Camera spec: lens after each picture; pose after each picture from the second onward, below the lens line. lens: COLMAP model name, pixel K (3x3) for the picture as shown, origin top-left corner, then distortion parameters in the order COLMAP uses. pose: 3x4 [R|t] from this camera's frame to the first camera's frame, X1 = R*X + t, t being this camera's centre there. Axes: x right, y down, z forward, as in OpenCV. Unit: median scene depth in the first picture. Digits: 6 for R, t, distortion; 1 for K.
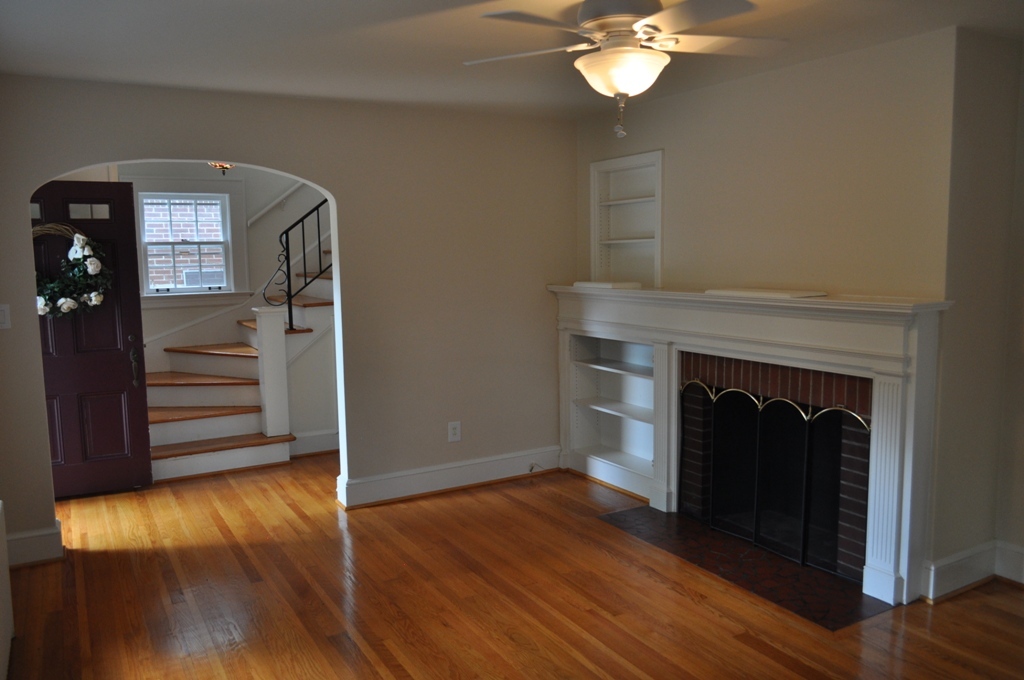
lens RADIAL K [[787.5, 0, 523.2], [0, 787.5, 337.8], [0, 0, 1]] dist [-0.014511, 0.003442]
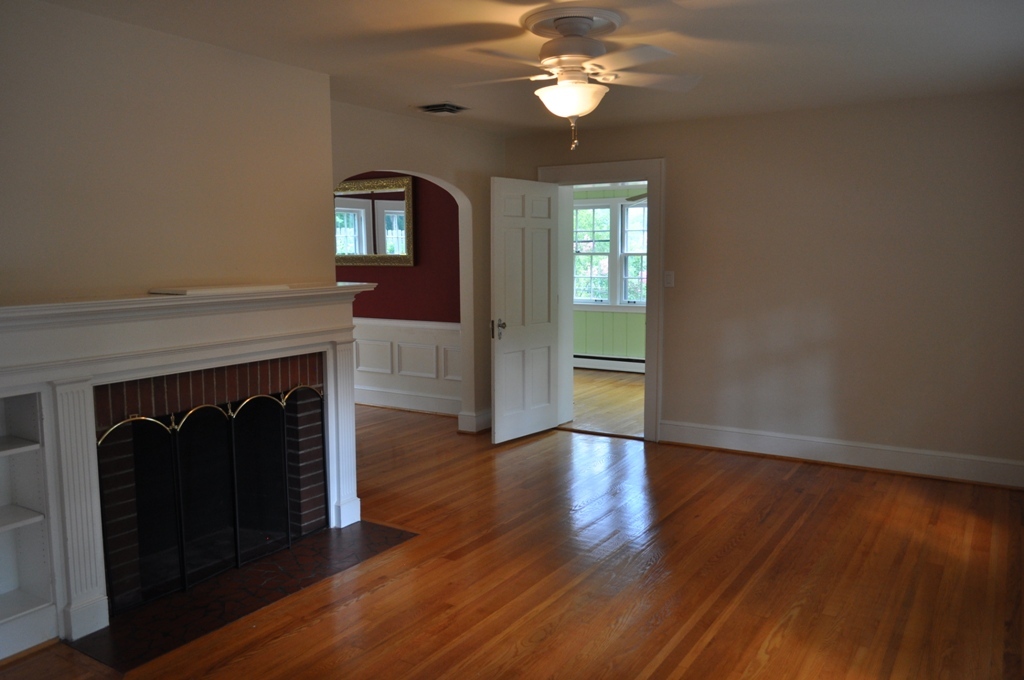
lens RADIAL K [[787.5, 0, 522.3], [0, 787.5, 342.1], [0, 0, 1]] dist [-0.014511, 0.003442]
pose [[-0.457168, -0.096560, 0.884123, -0.682125], [0.103702, 0.981521, 0.160820, -0.111342], [-0.883314, 0.165207, -0.438706, 1.148025]]
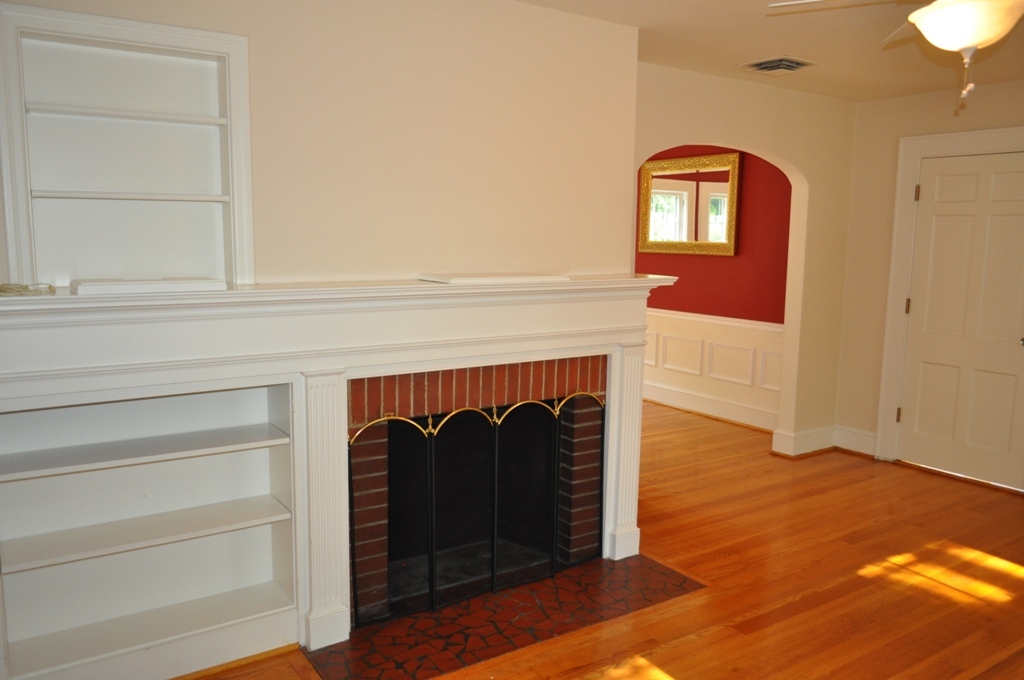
lens RADIAL K [[787.5, 0, 520.6], [0, 787.5, 342.6], [0, 0, 1]] dist [-0.014511, 0.003442]
pose [[-0.060773, -0.133207, 0.989223, -0.506608], [0.092938, 0.985995, 0.138482, -0.104192], [-0.993815, 0.100352, -0.047542, 1.061576]]
